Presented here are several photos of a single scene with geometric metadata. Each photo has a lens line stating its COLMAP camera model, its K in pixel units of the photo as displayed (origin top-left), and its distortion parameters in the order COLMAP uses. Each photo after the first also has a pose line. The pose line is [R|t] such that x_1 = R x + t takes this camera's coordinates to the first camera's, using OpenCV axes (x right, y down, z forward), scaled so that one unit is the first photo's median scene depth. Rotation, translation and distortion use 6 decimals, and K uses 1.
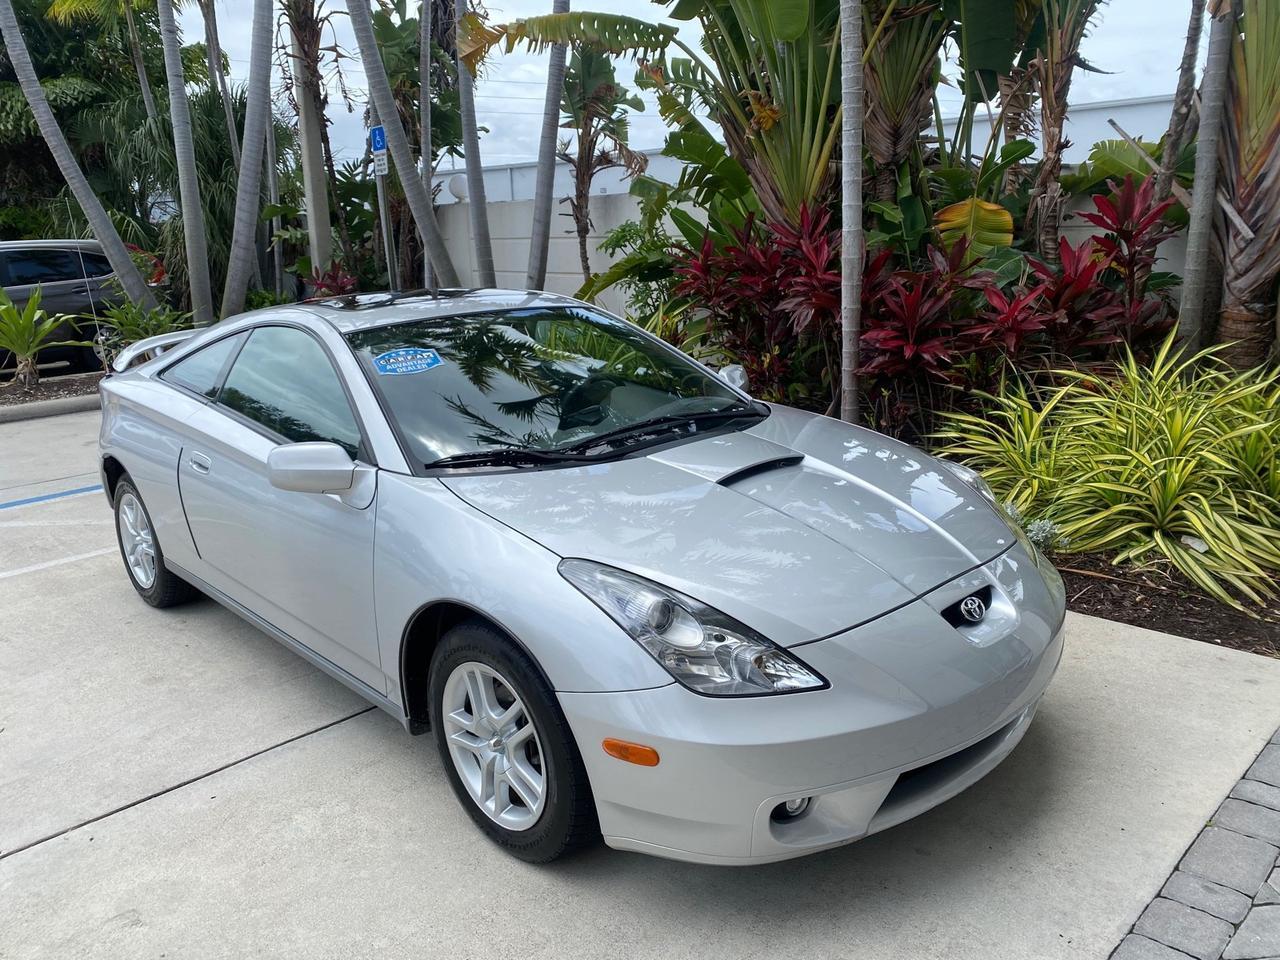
lens RADIAL K [[983.6, 0, 640.2], [0, 983.6, 473.3], [0, 0, 1]] dist [0.019698, -0.018425]
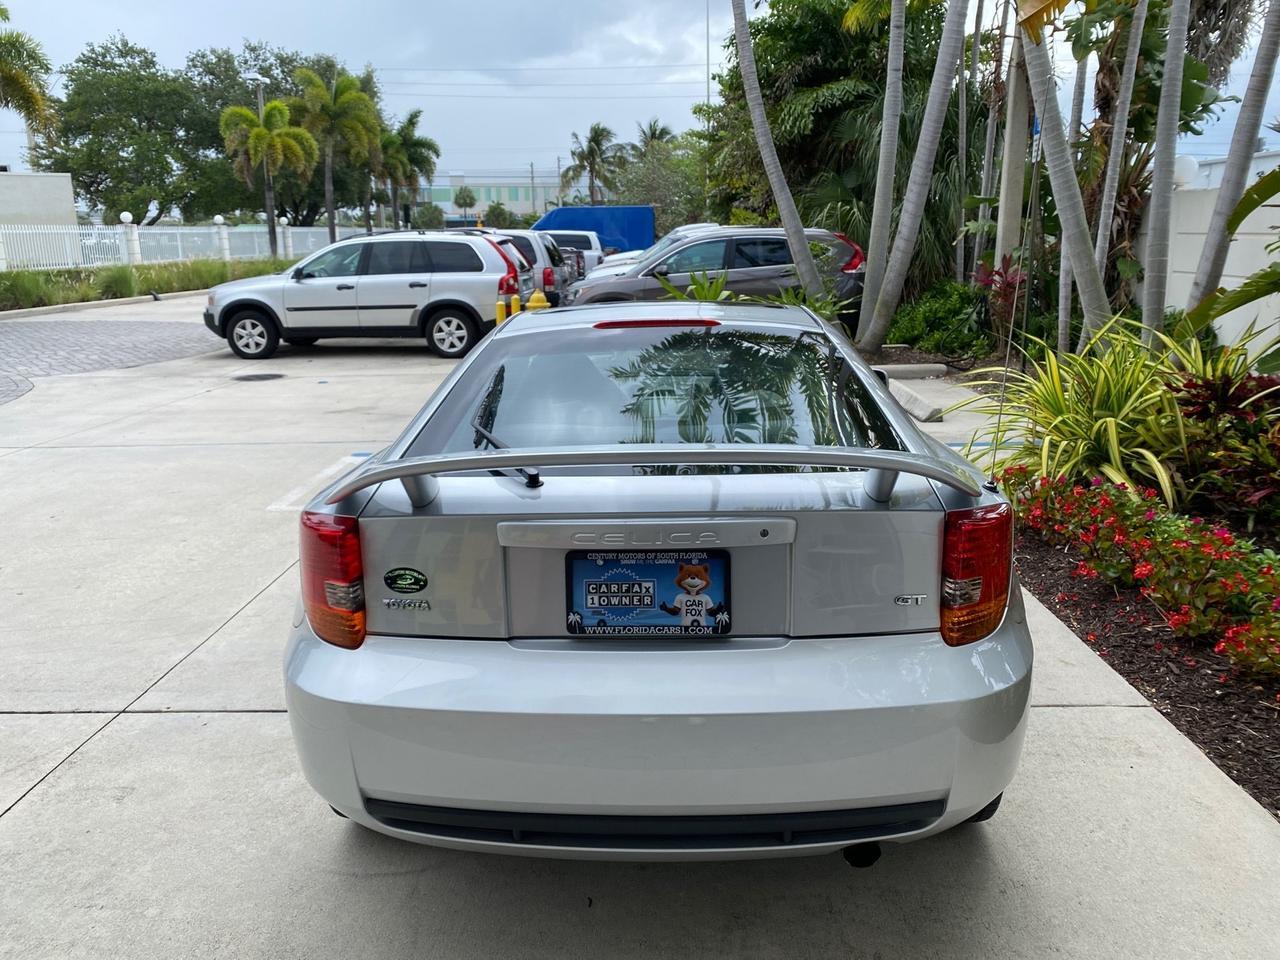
lens RADIAL K [[983.6, 0, 632.3], [0, 983.6, 476.4], [0, 0, 1]] dist [0.019698, -0.018425]
pose [[0.688743, 0.191922, -0.699141, 0.237997], [-0.180390, 0.979364, 0.091139, -0.055580], [0.702205, 0.063347, 0.709151, 0.182644]]
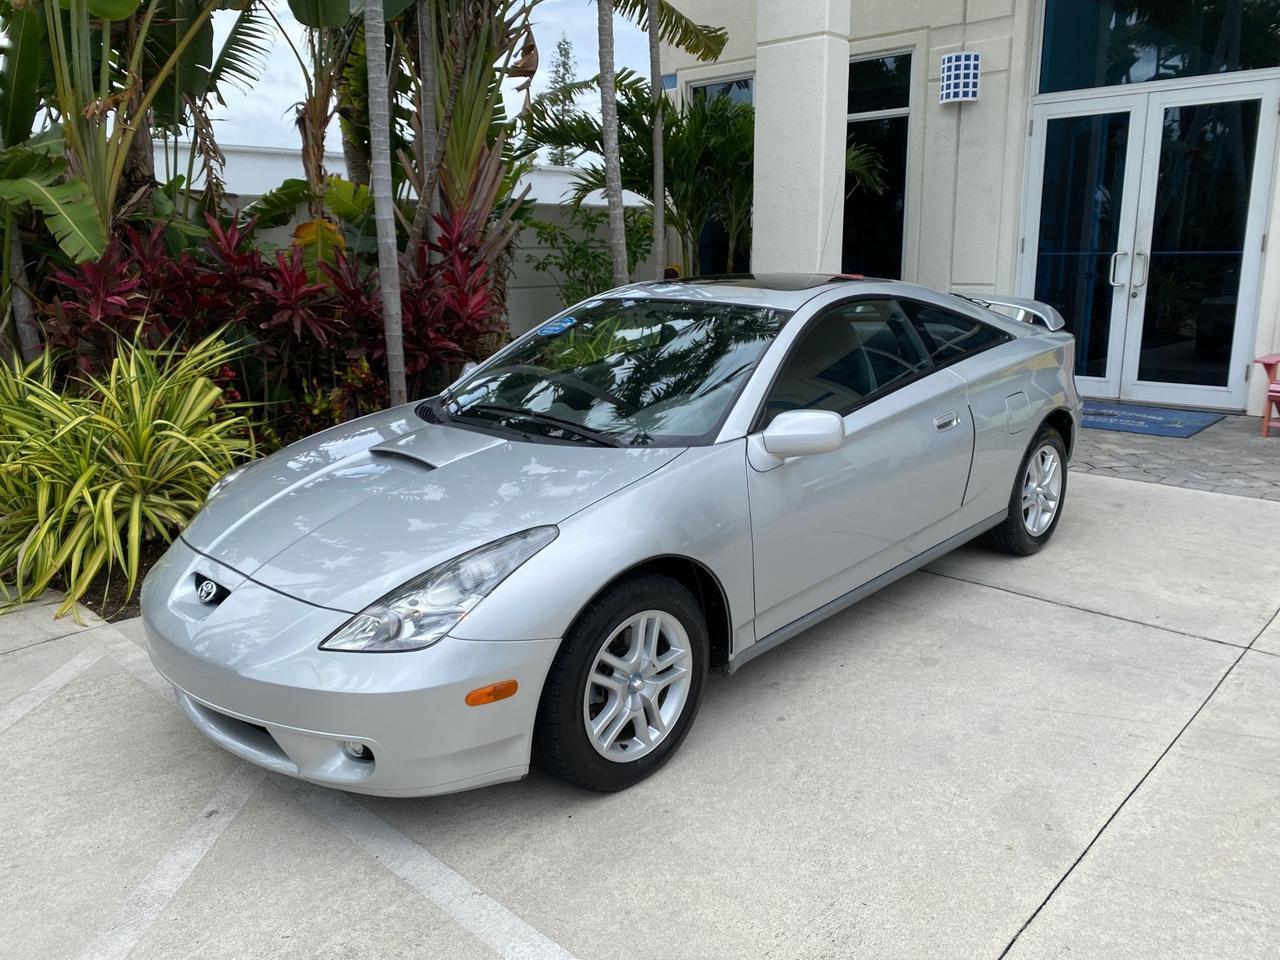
lens RADIAL K [[983.6, 0, 639.0], [0, 983.6, 478.4], [0, 0, 1]] dist [0.019698, -0.018425]
pose [[-0.026587, -0.201517, 0.979124, -0.739838], [0.254902, 0.945726, 0.201564, -0.122479], [-0.966601, 0.254940, 0.026223, 0.633301]]
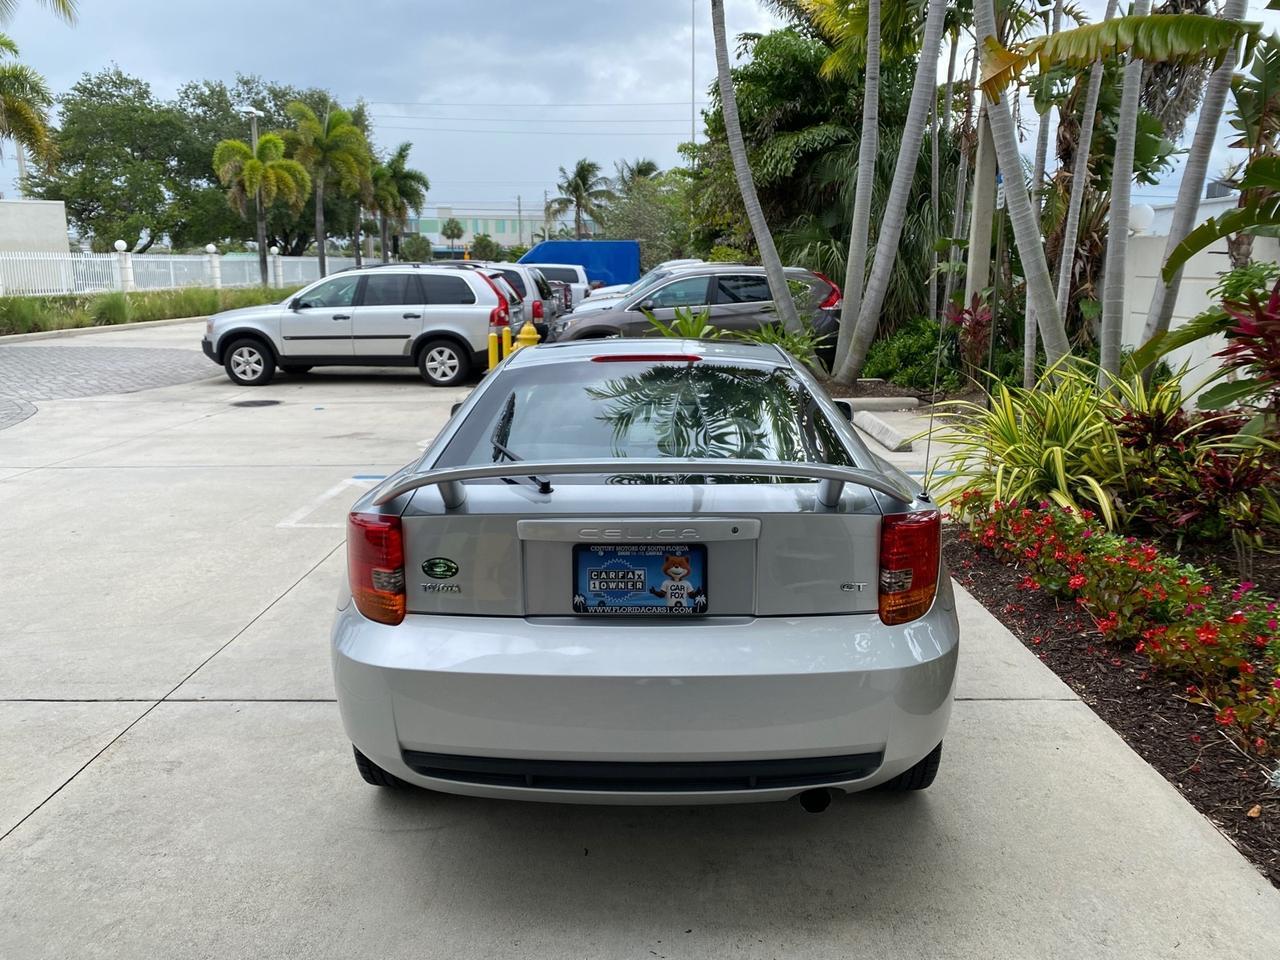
lens RADIAL K [[983.6, 0, 629.0], [0, 983.6, 471.6], [0, 0, 1]] dist [0.019698, -0.018425]
pose [[0.696851, 0.173458, -0.695925, 0.279866], [-0.190451, 0.980231, 0.053617, -0.052752], [0.691467, 0.095177, 0.716111, 0.136153]]
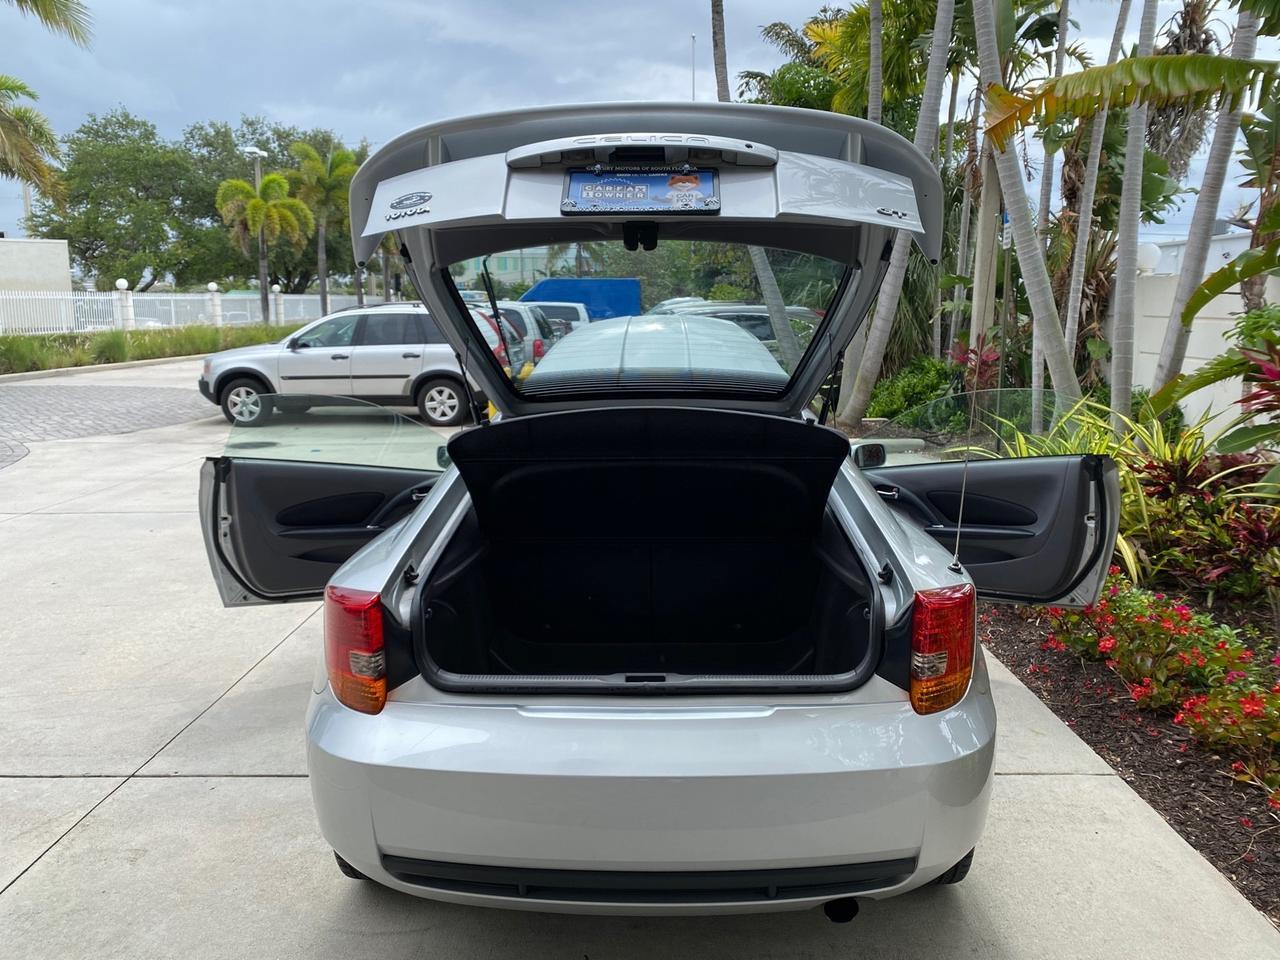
lens RADIAL K [[983.6, 0, 630.8], [0, 983.6, 470.4], [0, 0, 1]] dist [0.019698, -0.018425]
pose [[0.697501, 0.146718, -0.701403, 0.255833], [-0.189252, 0.981778, 0.017167, -0.062488], [0.691141, 0.120768, 0.712558, 0.156334]]
